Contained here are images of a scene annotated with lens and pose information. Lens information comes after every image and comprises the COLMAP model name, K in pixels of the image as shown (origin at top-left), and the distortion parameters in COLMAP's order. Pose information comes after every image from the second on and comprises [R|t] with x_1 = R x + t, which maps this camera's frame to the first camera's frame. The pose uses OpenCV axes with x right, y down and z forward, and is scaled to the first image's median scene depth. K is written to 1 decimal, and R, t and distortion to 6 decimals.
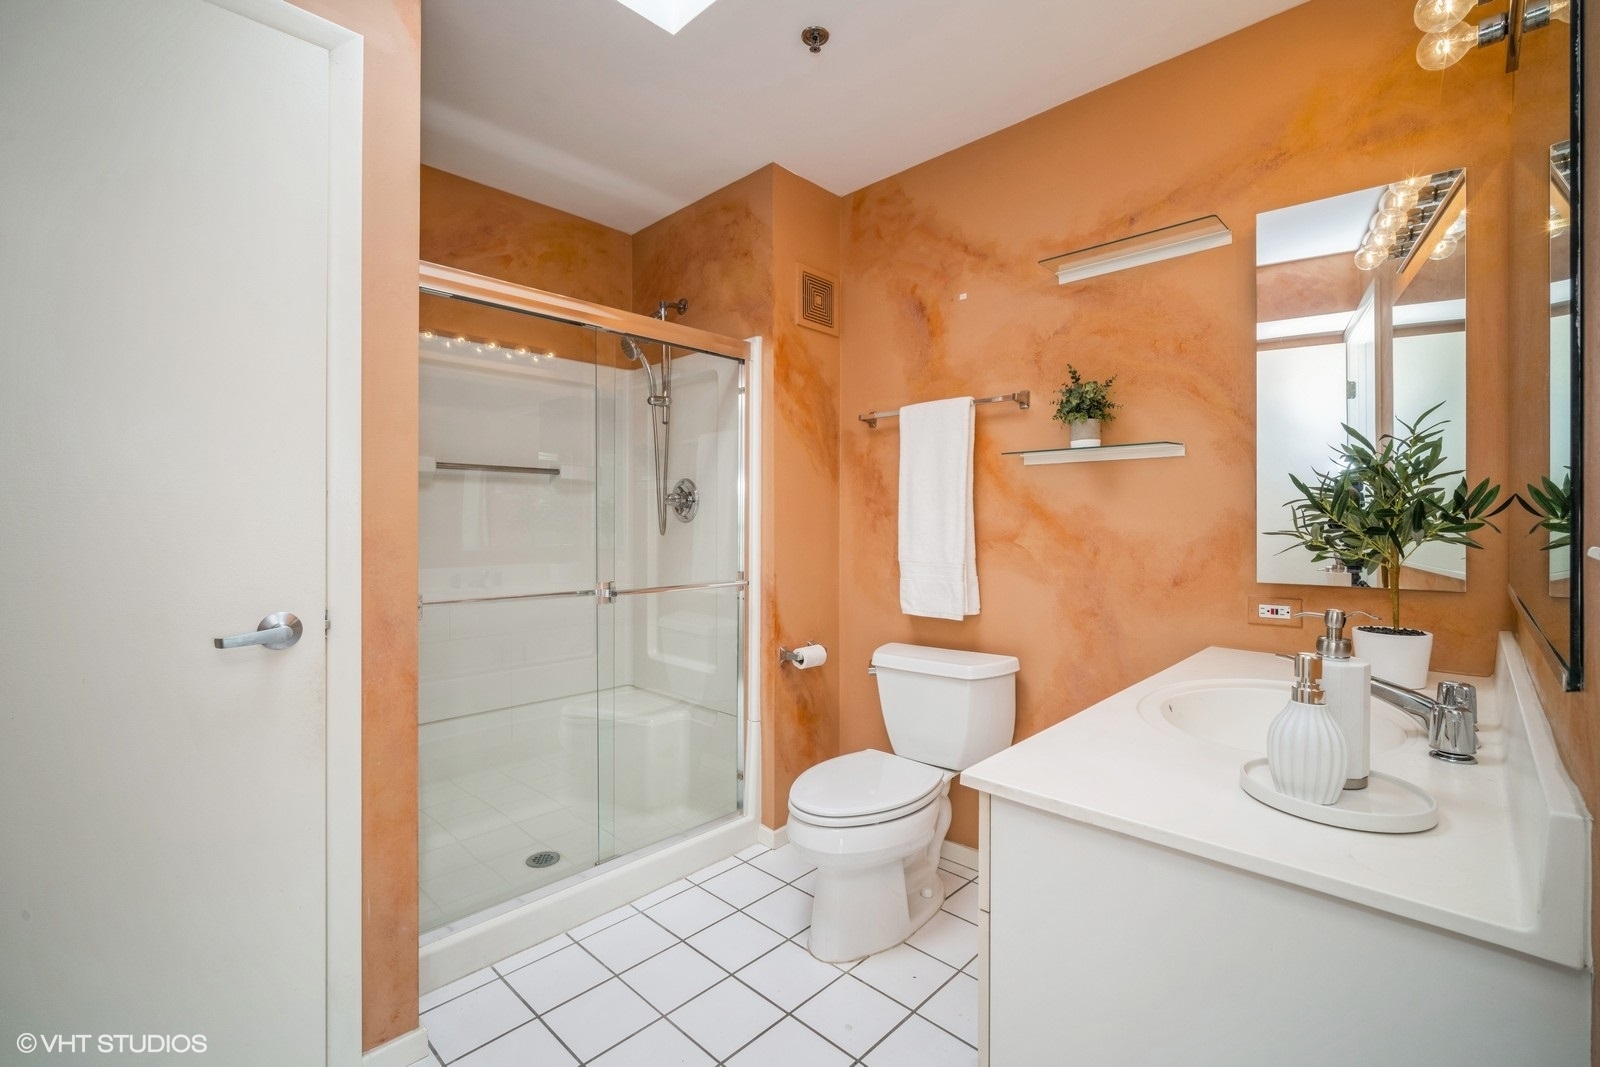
lens RADIAL K [[696.6, 0, 800.6], [0, 696.6, 521.4], [0, 0, 1]] dist [-0.009071, 0.002476]
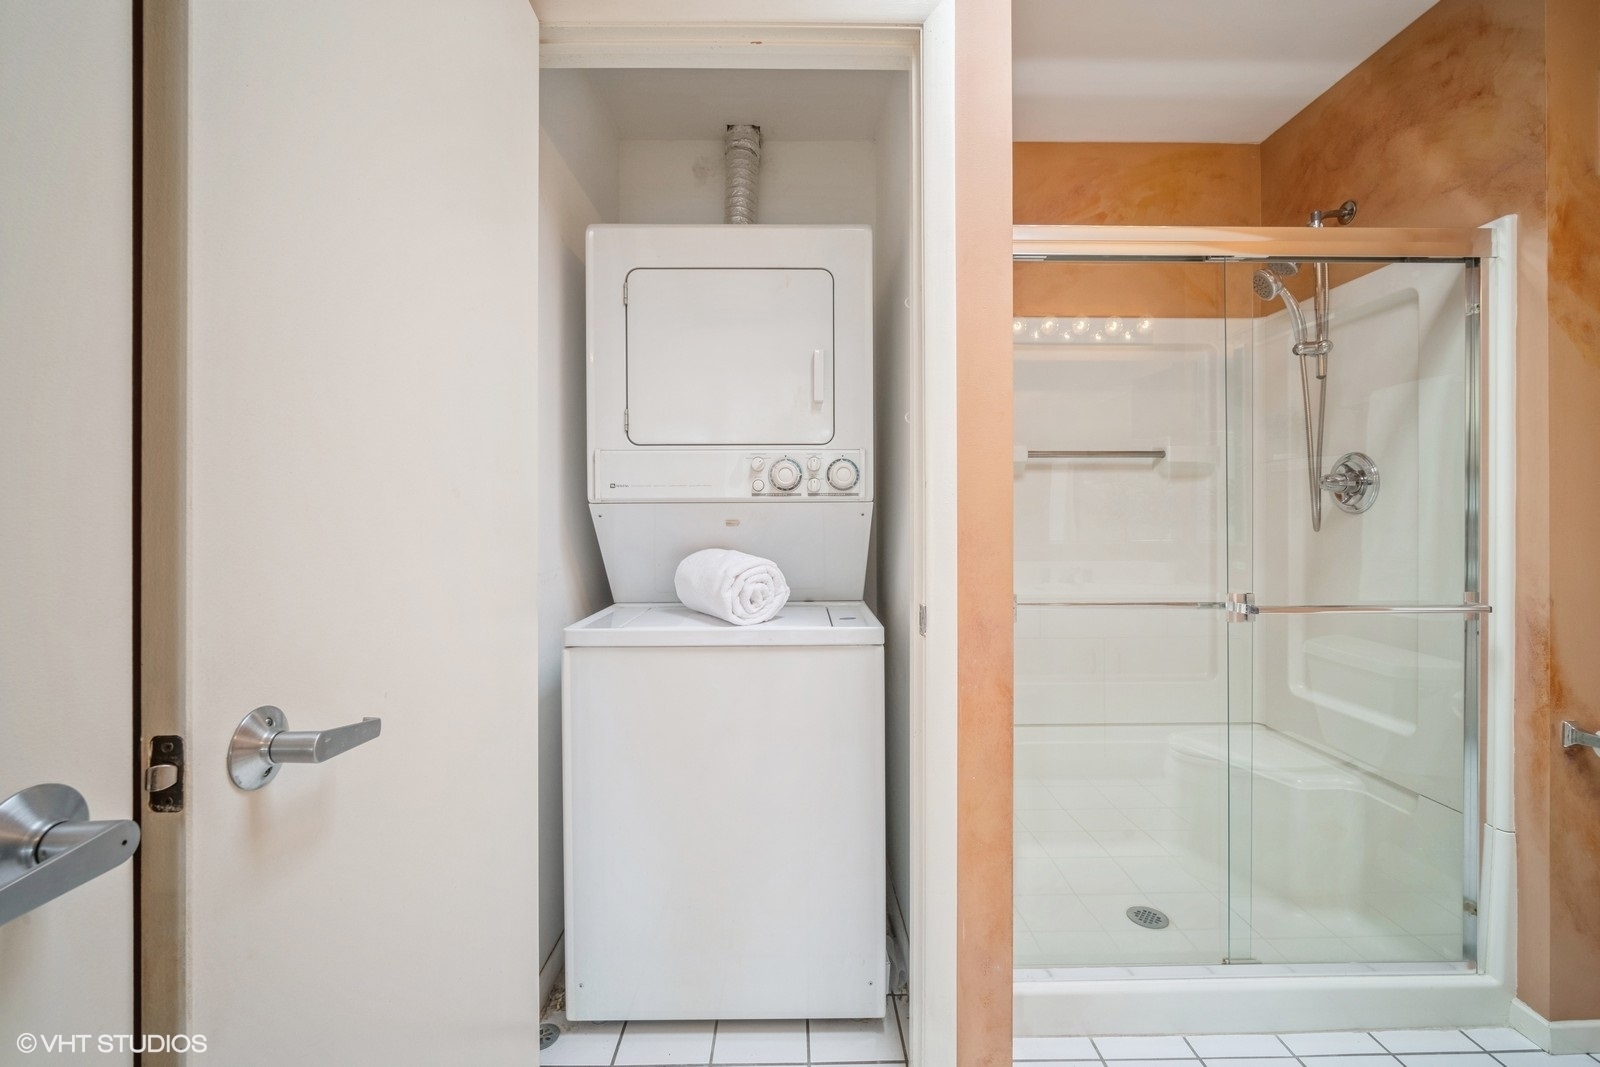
lens RADIAL K [[696.6, 0, 799.7], [0, 696.6, 519.3], [0, 0, 1]] dist [-0.009071, 0.002476]
pose [[0.702774, 0.001281, -0.711412, -0.066871], [0.003872, 0.999977, 0.005625, 0.000895], [0.711403, -0.006708, 0.702752, 0.110207]]
